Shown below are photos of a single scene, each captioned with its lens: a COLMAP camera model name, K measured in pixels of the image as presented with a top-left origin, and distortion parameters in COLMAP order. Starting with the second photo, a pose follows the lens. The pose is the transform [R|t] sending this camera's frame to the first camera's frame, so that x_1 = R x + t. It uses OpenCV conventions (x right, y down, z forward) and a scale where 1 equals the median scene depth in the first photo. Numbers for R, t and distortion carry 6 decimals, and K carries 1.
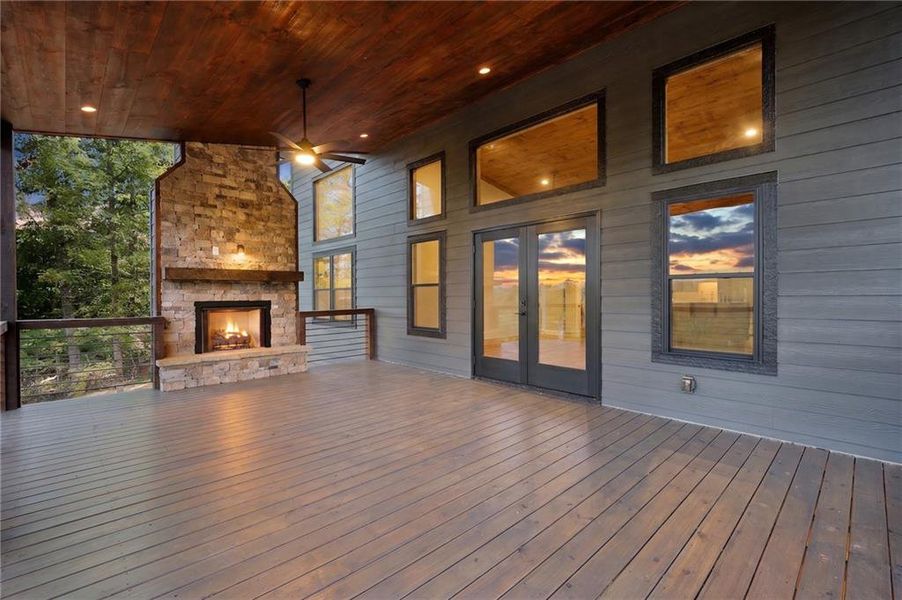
lens RADIAL K [[407.1, 0, 448.2], [0, 407.1, 293.5], [0, 0, 1]] dist [0.000189, 0.000095]
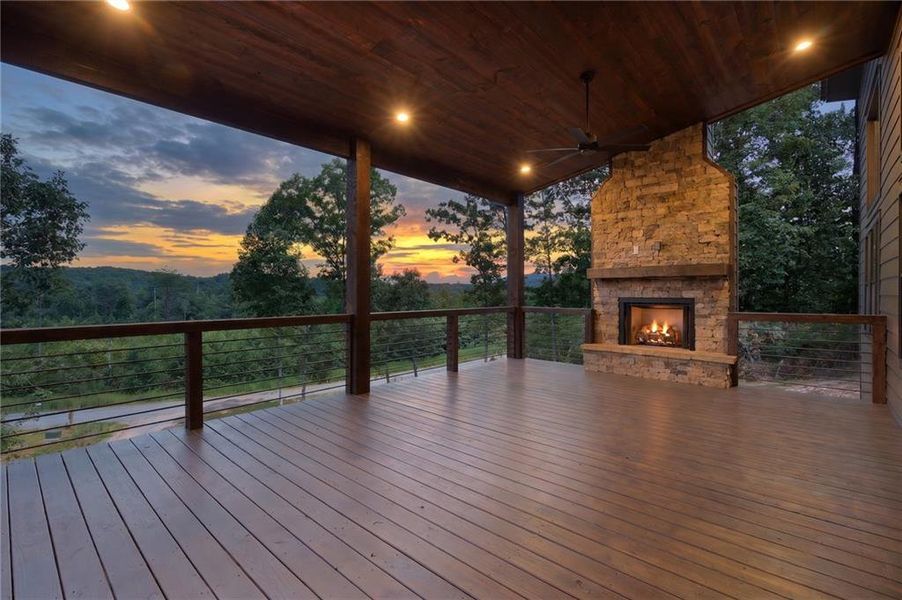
lens RADIAL K [[407.1, 0, 448.2], [0, 407.1, 293.5], [0, 0, 1]] dist [0.000189, 0.000095]
pose [[0.069812, 0.005008, -0.997548, 0.446430], [-0.001707, 0.999987, 0.004900, 0.003504], [0.997559, 0.001361, 0.069819, 0.441536]]
